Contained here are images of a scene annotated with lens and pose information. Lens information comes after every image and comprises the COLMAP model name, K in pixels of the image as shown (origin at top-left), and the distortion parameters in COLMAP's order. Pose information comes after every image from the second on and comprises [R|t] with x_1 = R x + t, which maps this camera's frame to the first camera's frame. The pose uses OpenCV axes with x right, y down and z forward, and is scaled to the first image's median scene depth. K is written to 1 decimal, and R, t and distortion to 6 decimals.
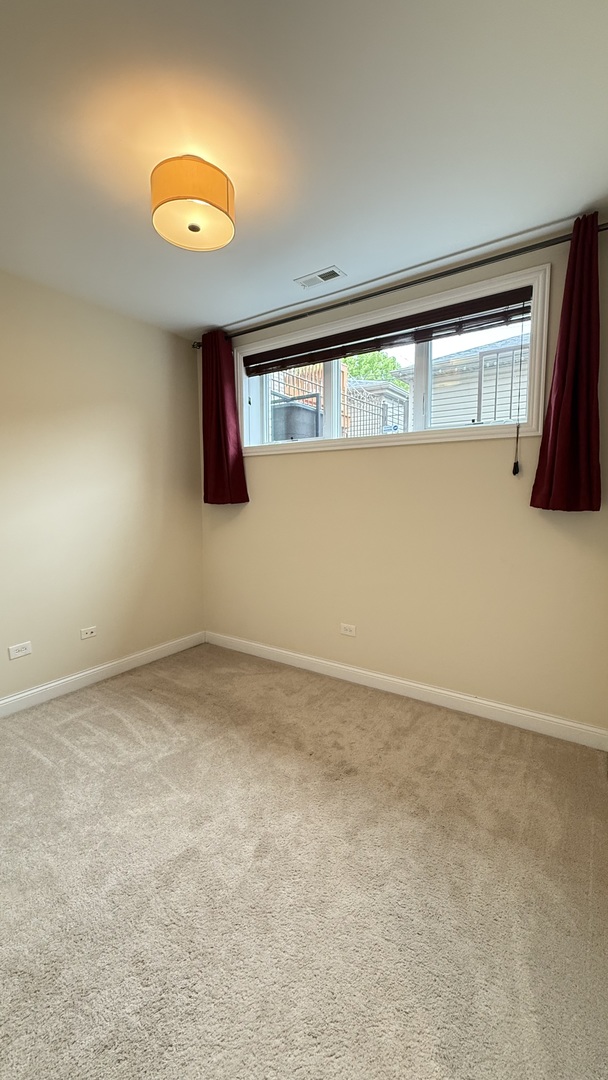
lens RADIAL K [[433.4, 0, 304.0], [0, 433.4, 540.0], [0, 0, 1]] dist [0.002001, -0.000459]
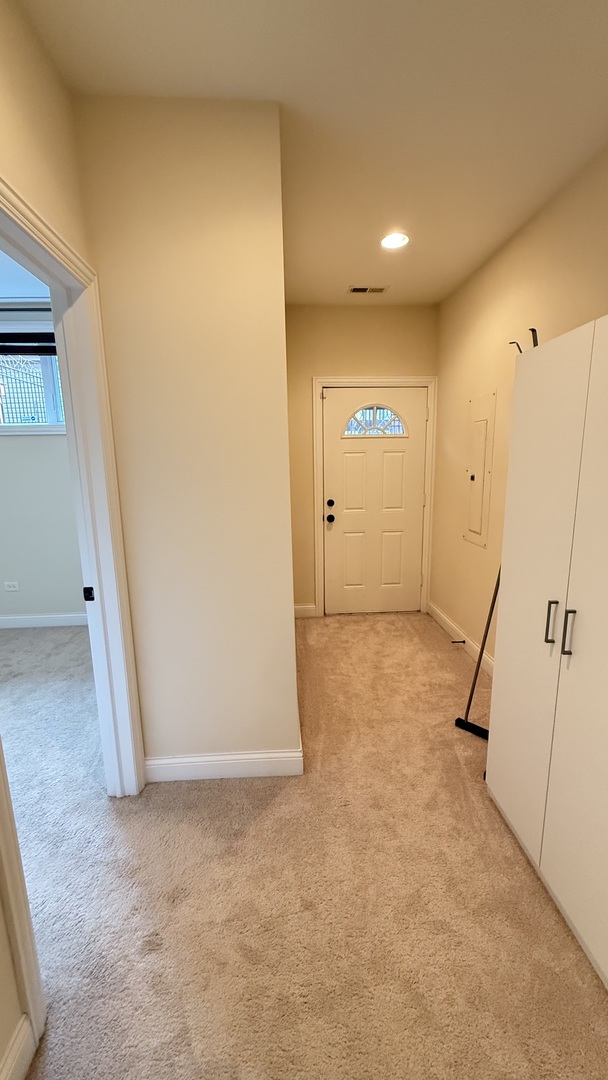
lens RADIAL K [[433.4, 0, 304.0], [0, 433.4, 540.0], [0, 0, 1]] dist [0.002001, -0.000459]
pose [[0.789421, -0.122493, 0.601506, 0.044789], [0.078338, 0.991979, 0.099199, 0.030556], [-0.608832, -0.031189, 0.792686, -0.613635]]
